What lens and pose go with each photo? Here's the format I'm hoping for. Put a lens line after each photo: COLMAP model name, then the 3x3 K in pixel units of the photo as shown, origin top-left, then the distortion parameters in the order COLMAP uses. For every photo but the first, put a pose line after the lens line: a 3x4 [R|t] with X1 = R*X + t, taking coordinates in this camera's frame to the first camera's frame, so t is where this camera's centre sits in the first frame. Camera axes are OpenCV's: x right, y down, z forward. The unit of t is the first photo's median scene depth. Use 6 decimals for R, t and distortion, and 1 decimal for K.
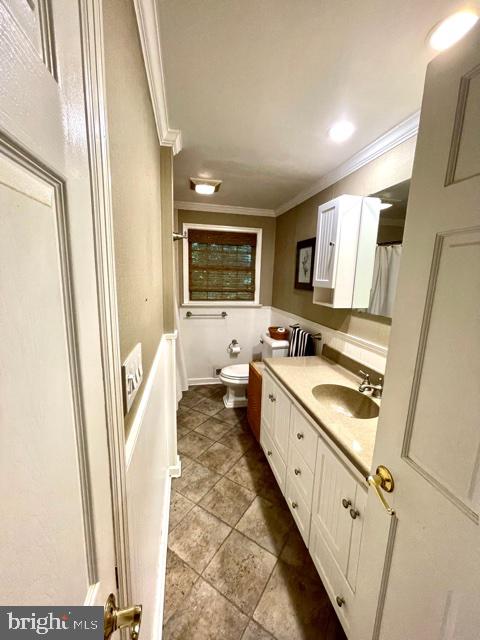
lens RADIAL K [[258.6, 0, 238.0], [0, 258.6, 321.9], [0, 0, 1]] dist [-0.002187, 0.001008]
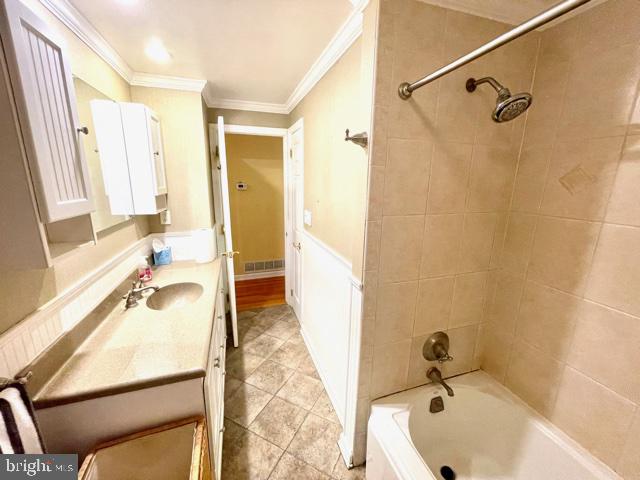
lens RADIAL K [[258.6, 0, 322.6], [0, 258.6, 239.5], [0, 0, 1]] dist [-0.002187, 0.001008]
pose [[-0.991016, -0.012174, -0.133191, -0.058842], [-0.062706, 0.921908, 0.382301, -0.306671], [0.118135, 0.387218, -0.914389, 1.526738]]
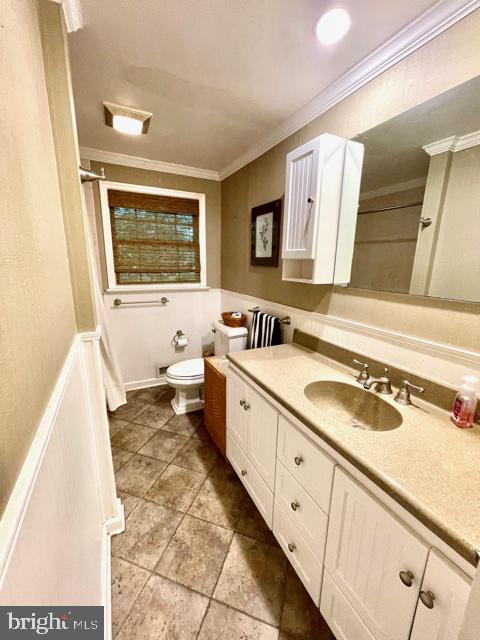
lens RADIAL K [[258.6, 0, 239.8], [0, 258.6, 322.2], [0, 0, 1]] dist [-0.002187, 0.001008]
pose [[0.966969, -0.067537, 0.245783, -0.053119], [0.053413, 0.996539, 0.063693, 0.000699], [-0.249234, -0.048462, 0.967230, 0.269399]]
